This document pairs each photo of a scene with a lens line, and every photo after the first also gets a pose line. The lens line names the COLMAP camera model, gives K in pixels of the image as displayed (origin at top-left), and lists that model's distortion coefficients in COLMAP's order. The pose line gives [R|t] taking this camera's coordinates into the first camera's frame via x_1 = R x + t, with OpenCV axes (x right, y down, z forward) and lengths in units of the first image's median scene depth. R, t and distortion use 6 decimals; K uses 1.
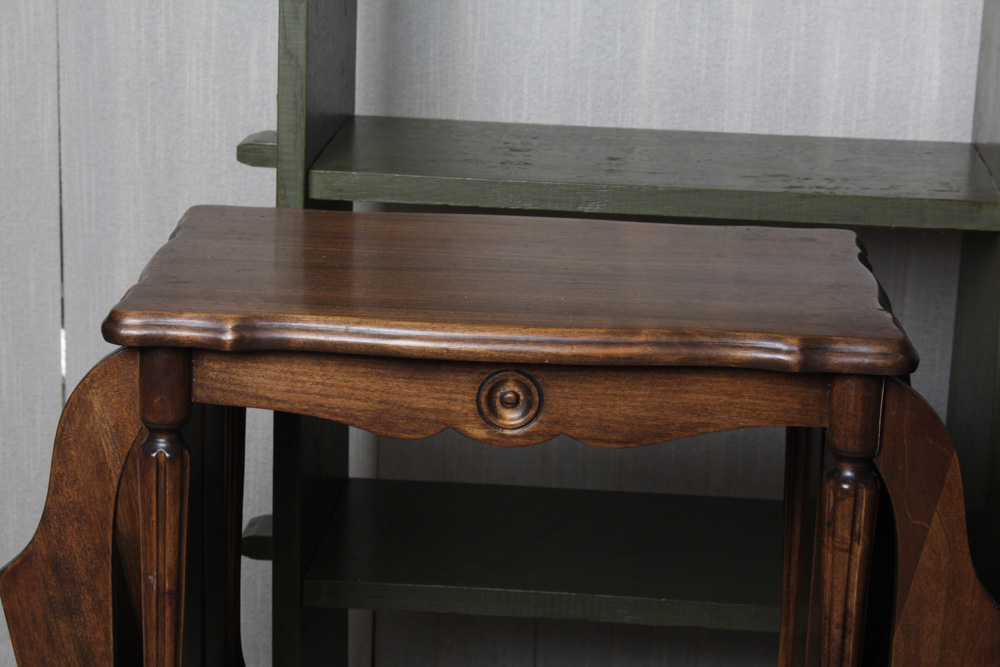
lens RADIAL K [[2459.2, 0, 489.9], [0, 2459.2, 334.7], [0, 0, 1]] dist [0.059049, 0.000000]
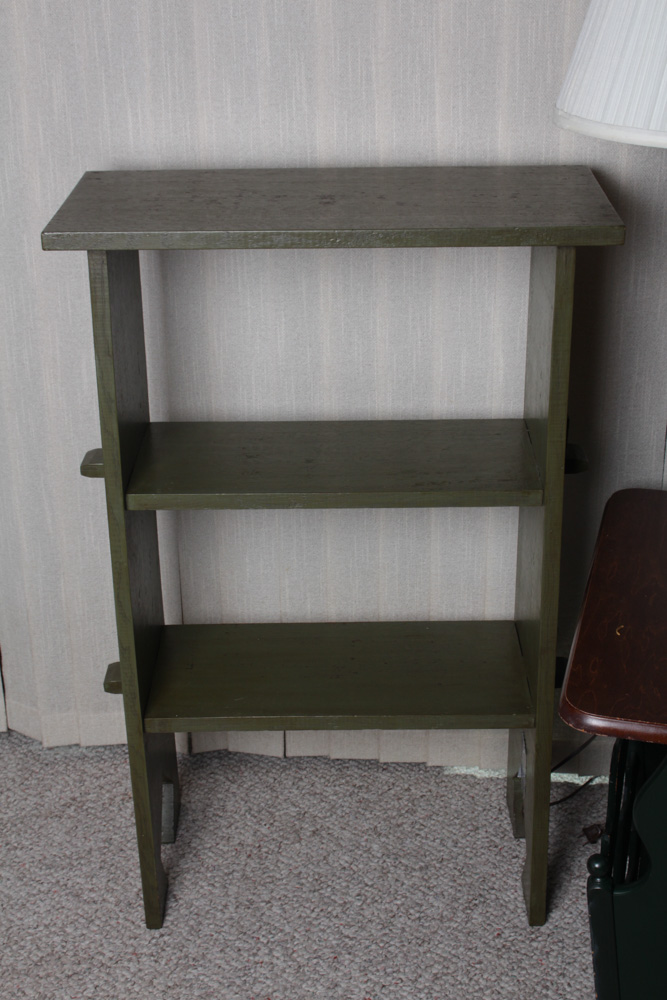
lens RADIAL K [[1537.2, 0, 331.3], [0, 1537.2, 521.6], [0, 0, 1]] dist [-0.037230, 0.000000]
pose [[0.996255, -0.073666, 0.045271, 0.014065], [0.064187, 0.980899, 0.183620, -0.205319], [-0.057933, -0.180027, 0.981954, -0.021126]]
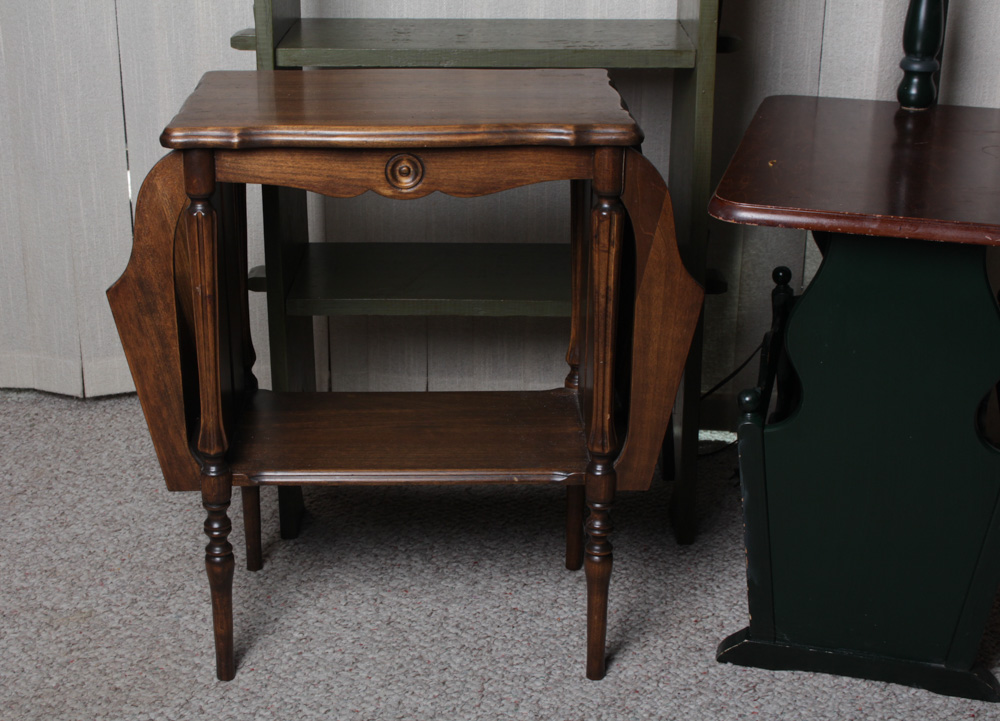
lens RADIAL K [[1588.3, 0, 450.5], [0, 1588.3, 377.5], [0, 0, 1]] dist [-0.067642, 0.000000]
pose [[0.998242, -0.049050, 0.033264, -0.002659], [0.044968, 0.992466, 0.113968, 0.032243], [-0.038604, -0.112272, 0.992927, -0.069496]]
